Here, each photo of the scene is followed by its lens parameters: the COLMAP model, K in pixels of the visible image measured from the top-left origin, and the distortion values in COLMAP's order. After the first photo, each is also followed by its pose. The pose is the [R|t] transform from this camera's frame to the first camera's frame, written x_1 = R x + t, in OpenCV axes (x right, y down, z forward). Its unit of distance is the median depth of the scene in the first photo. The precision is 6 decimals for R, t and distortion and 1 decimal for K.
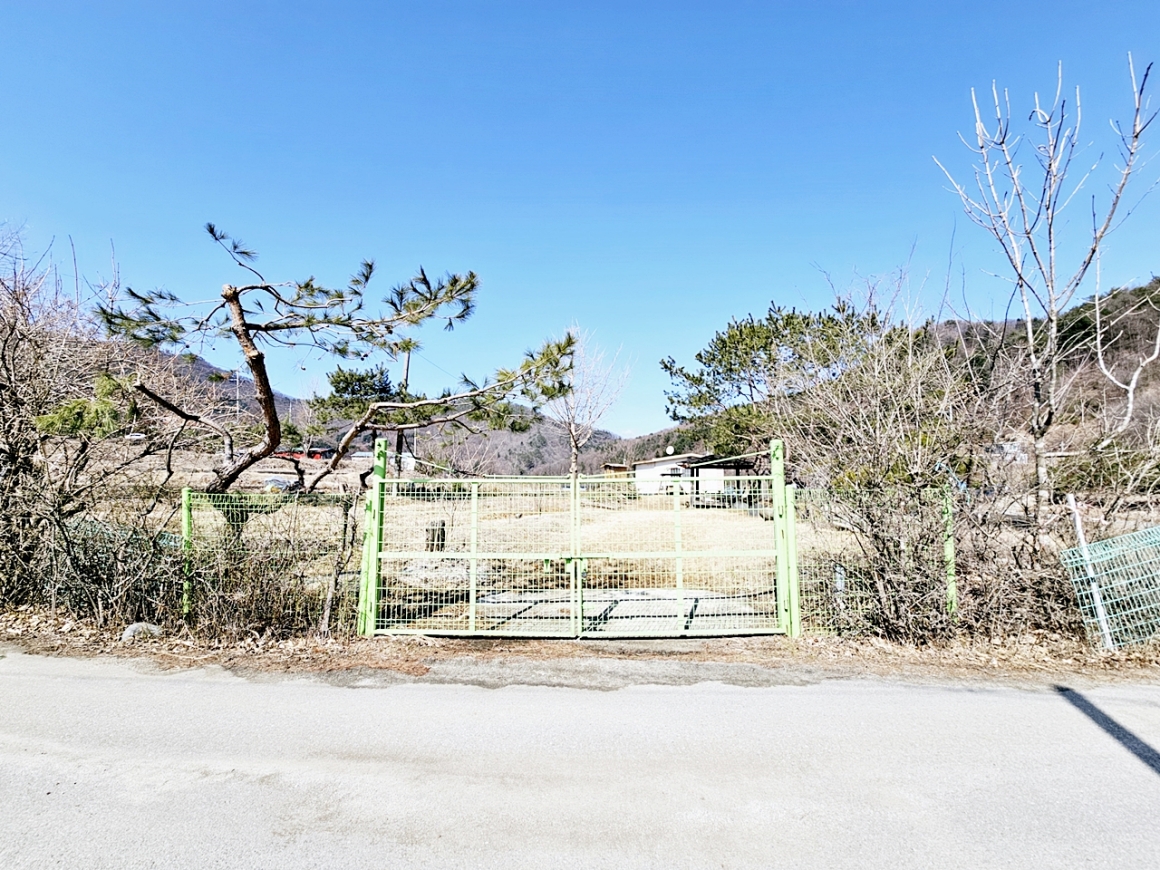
lens RADIAL K [[468.4, 0, 579.9], [0, 468.4, 427.4], [0, 0, 1]] dist [-0.001332, 0.000419]
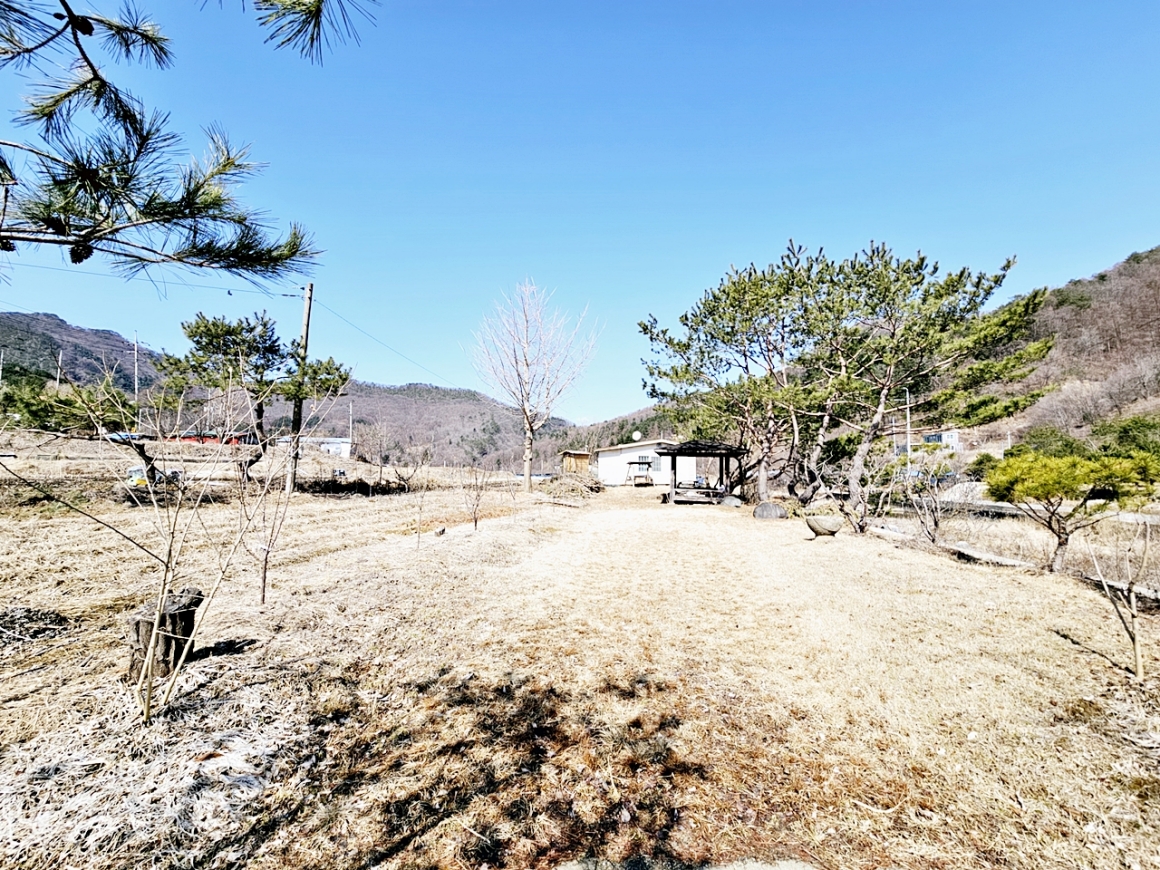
lens RADIAL K [[468.4, 0, 577.9], [0, 468.4, 432.8], [0, 0, 1]] dist [-0.001332, 0.000419]
pose [[0.995627, 0.006721, 0.093175, -0.003432], [-0.010322, 0.999216, 0.038221, 0.017036], [-0.092845, -0.039015, 0.994916, 0.197090]]
